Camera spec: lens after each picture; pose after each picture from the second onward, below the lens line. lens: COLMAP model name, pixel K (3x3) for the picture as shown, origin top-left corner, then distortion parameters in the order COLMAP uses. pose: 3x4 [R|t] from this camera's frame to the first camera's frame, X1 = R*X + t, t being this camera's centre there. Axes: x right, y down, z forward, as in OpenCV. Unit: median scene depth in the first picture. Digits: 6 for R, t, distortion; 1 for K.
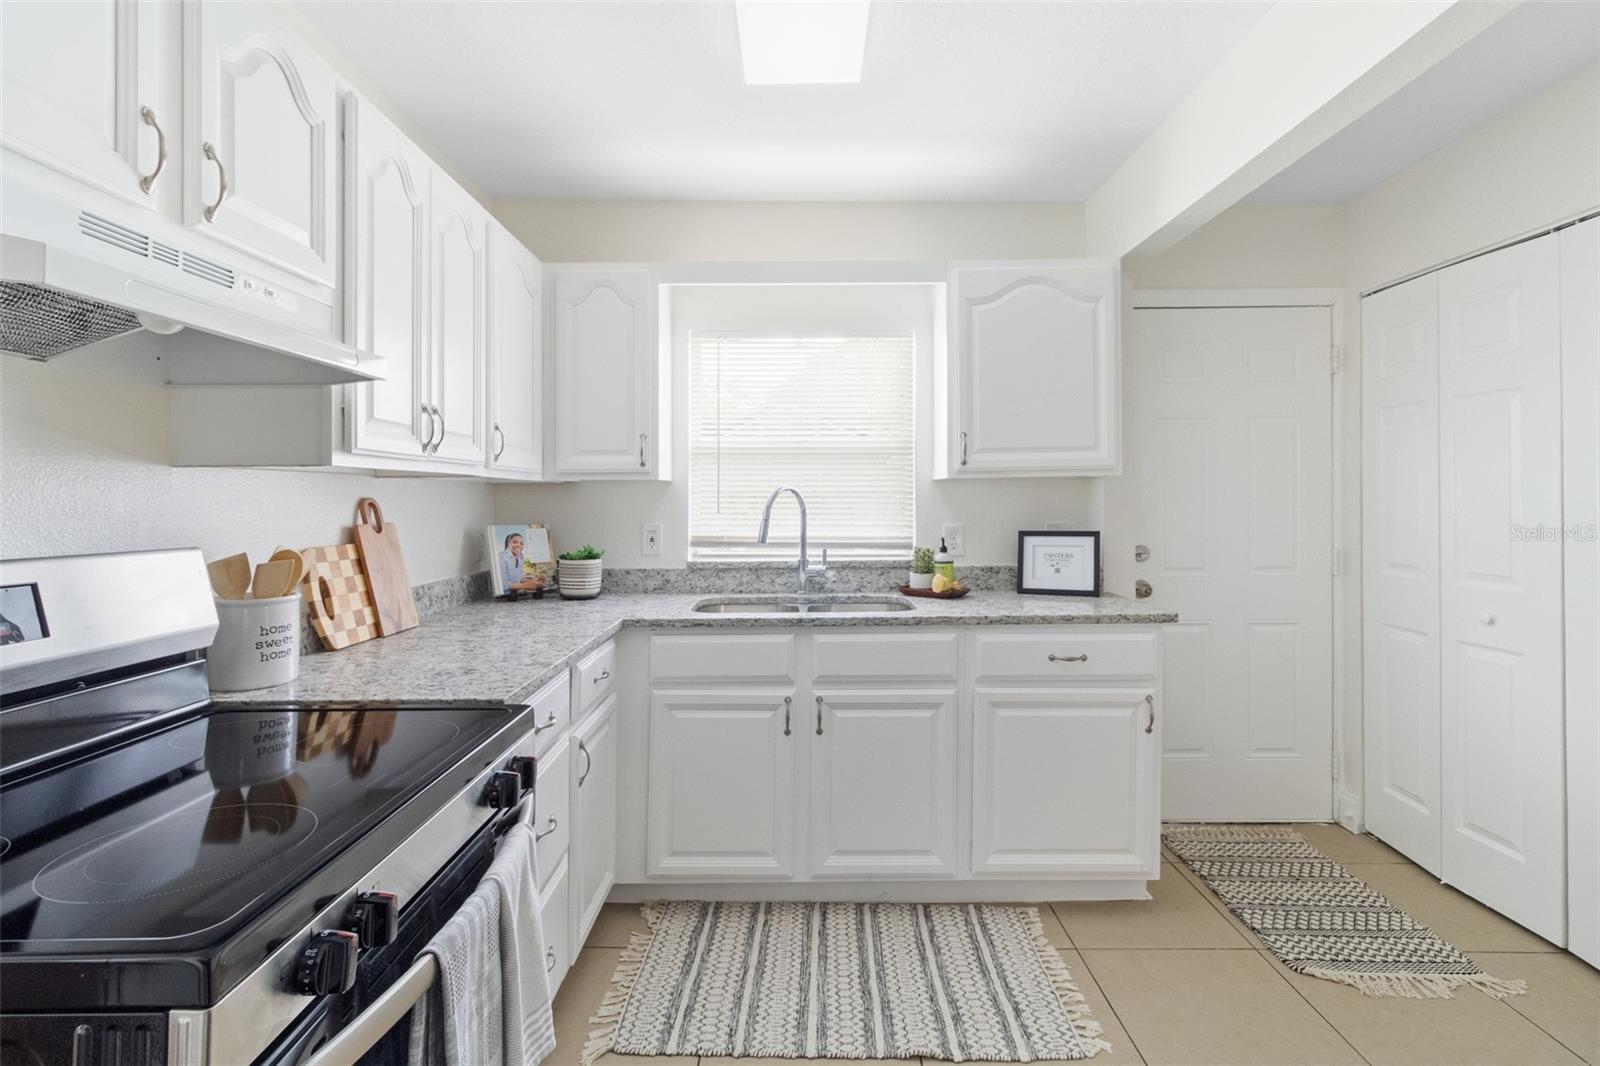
lens RADIAL K [[748.4, 0, 818.3], [0, 748.4, 492.3], [0, 0, 1]] dist [0.003752, 0.001555]
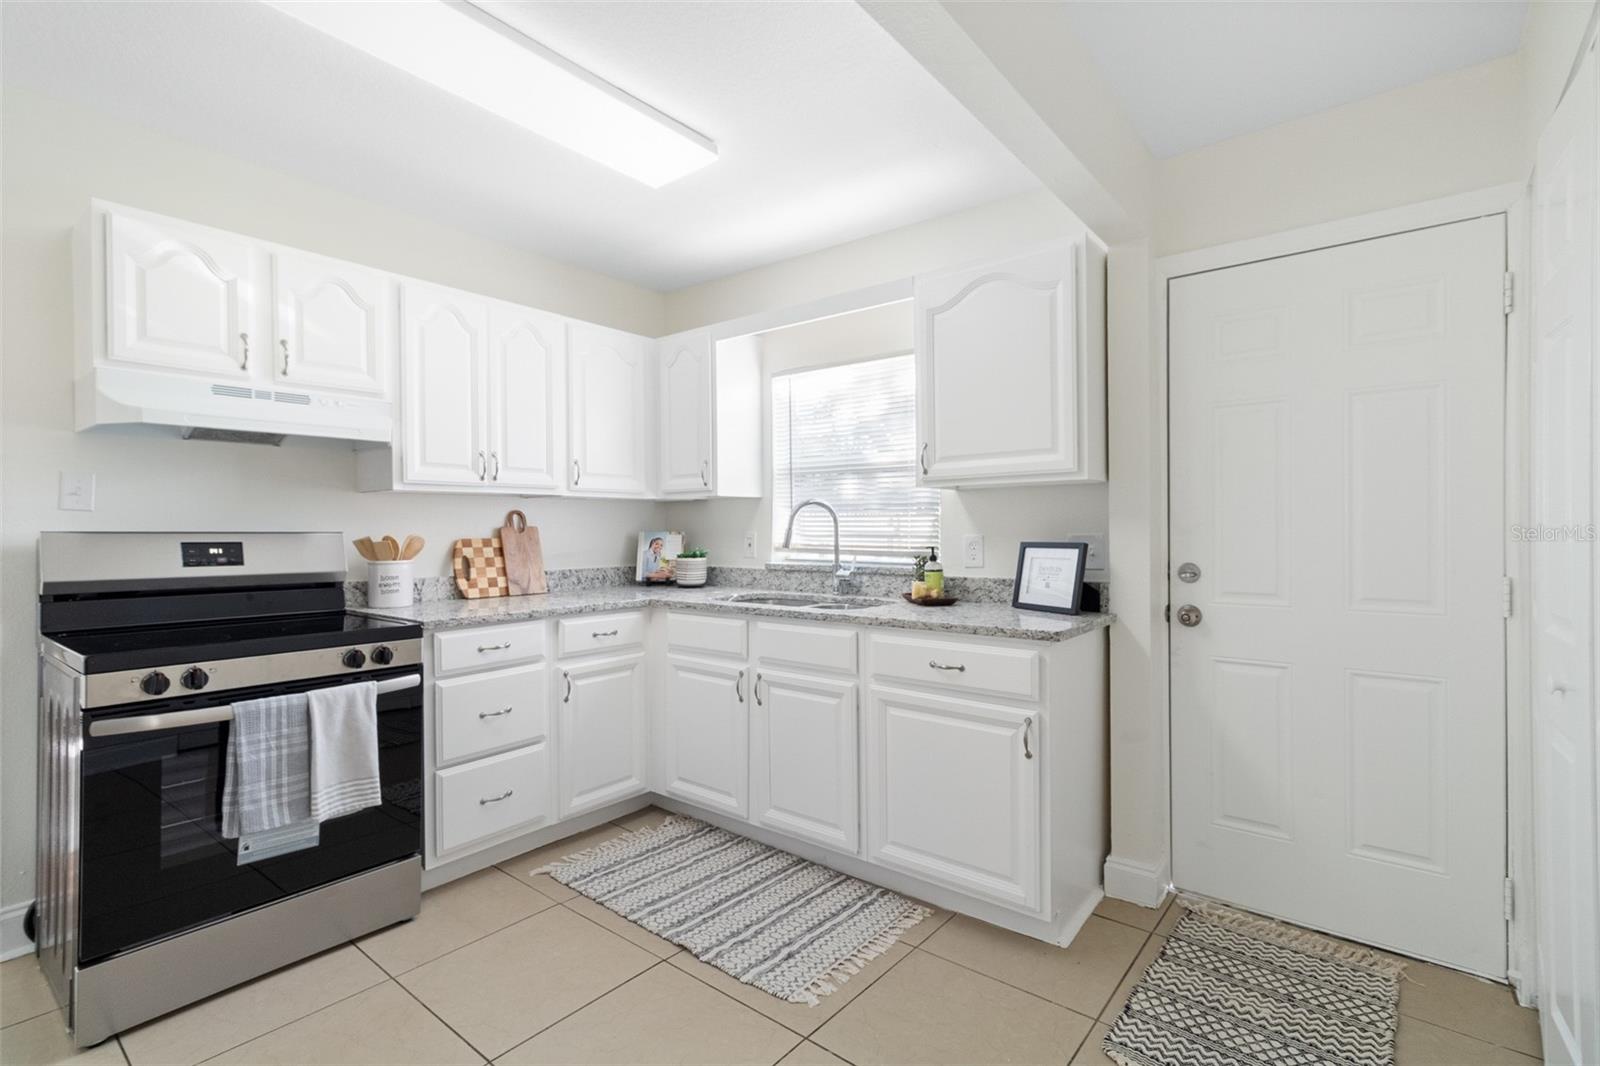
lens RADIAL K [[748.4, 0, 817.1], [0, 748.4, 532.2], [0, 0, 1]] dist [0.003752, 0.001555]
pose [[0.785139, 0.006884, -0.619282, 0.804842], [0.005882, 0.999810, 0.018571, 0.025024], [0.619292, -0.018223, 0.784949, 0.121590]]
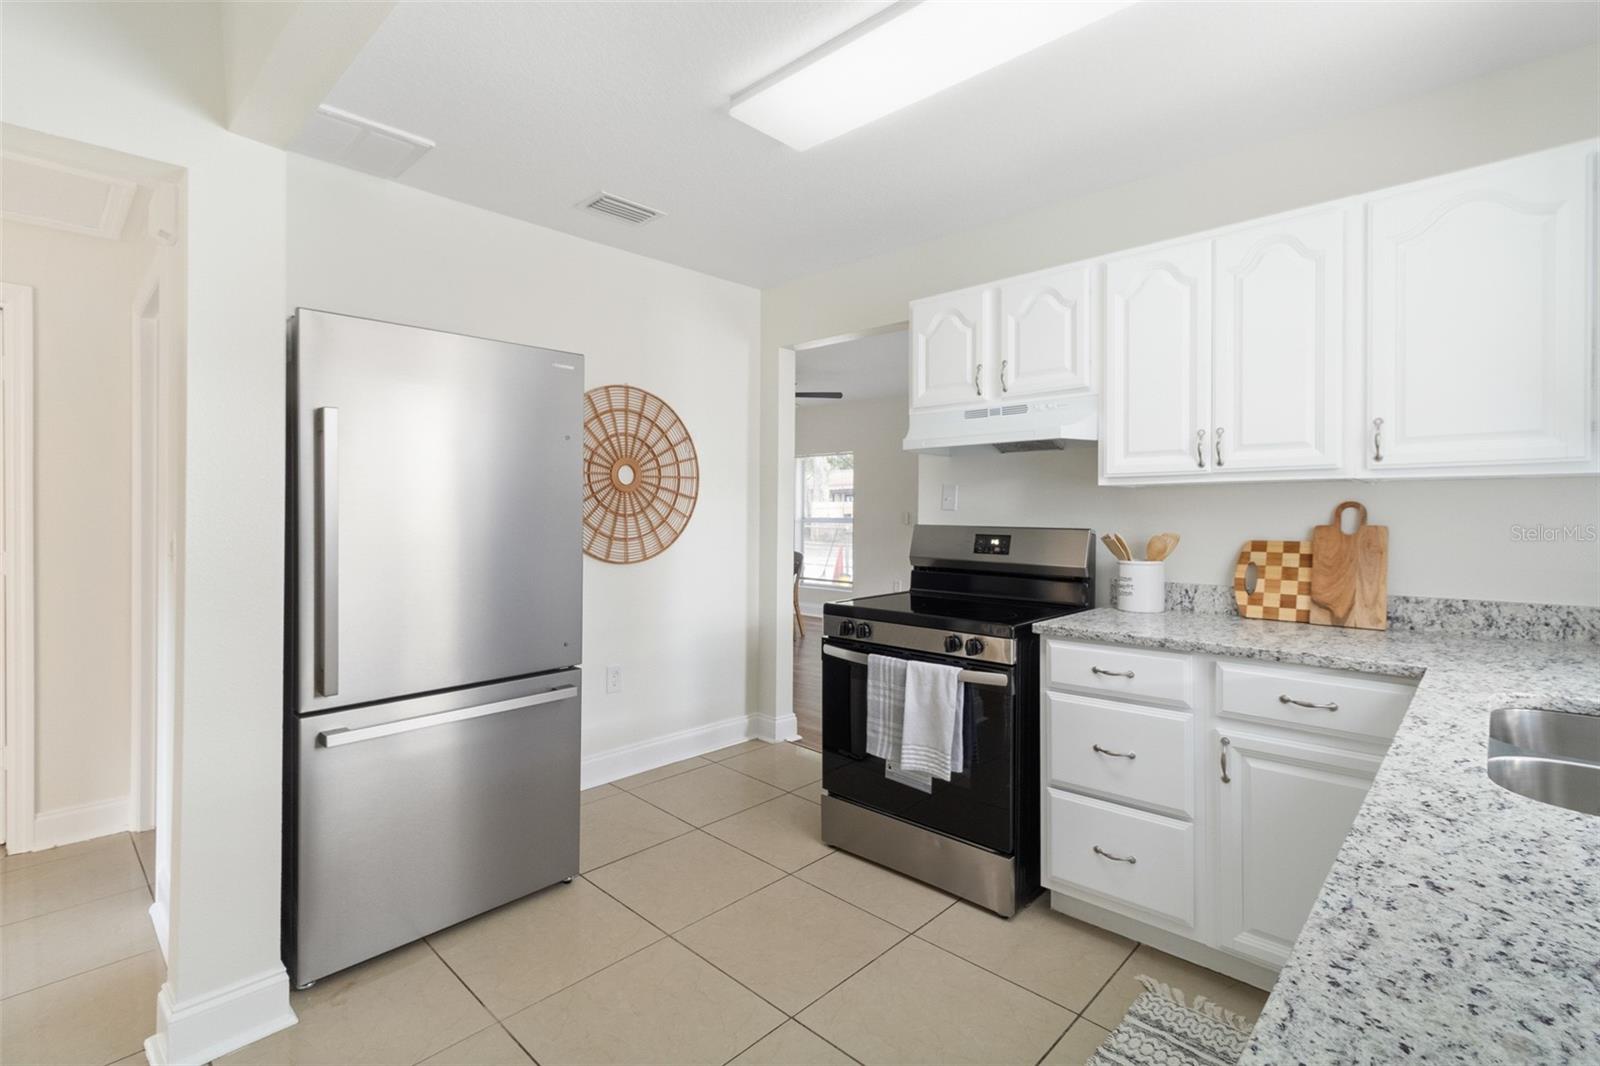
lens RADIAL K [[748.4, 0, 802.6], [0, 748.4, 521.9], [0, 0, 1]] dist [0.003752, 0.001555]
pose [[-0.696980, 0.010212, -0.717018, 0.663175], [0.009506, 0.999942, 0.005001, 0.021002], [0.717028, -0.003331, -0.697037, 1.059234]]
